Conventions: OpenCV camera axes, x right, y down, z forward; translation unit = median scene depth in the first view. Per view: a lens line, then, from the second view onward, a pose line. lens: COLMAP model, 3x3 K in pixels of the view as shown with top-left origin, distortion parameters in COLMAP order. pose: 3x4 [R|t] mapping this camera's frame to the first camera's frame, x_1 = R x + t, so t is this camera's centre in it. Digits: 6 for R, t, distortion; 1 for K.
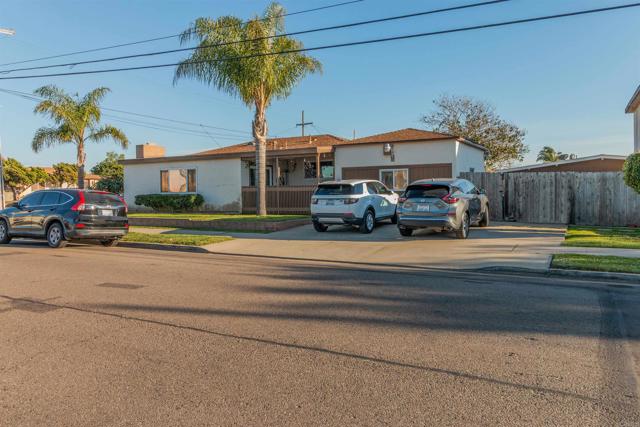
lens RADIAL K [[472.2, 0, 316.5], [0, 472.2, 212.4], [0, 0, 1]] dist [-0.018025, 0.003355]
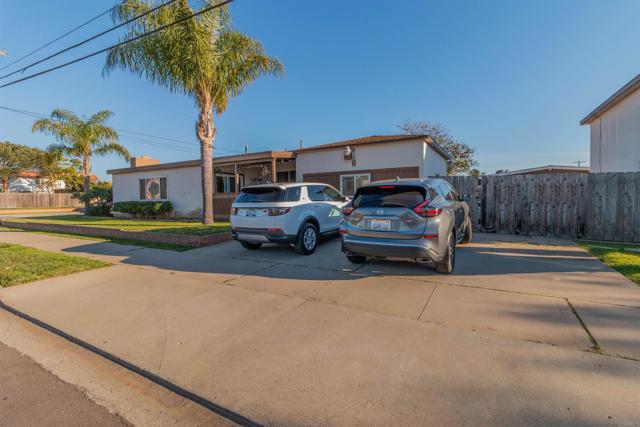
lens RADIAL K [[297.2, 0, 305.9], [0, 297.2, 216.3], [0, 0, 1]] dist [-0.001191, 0.000077]
pose [[0.998493, 0.001635, -0.054853, 0.108340], [-0.000945, 0.999920, 0.012603, -0.017352], [0.054869, -0.012532, 0.998415, 0.441307]]
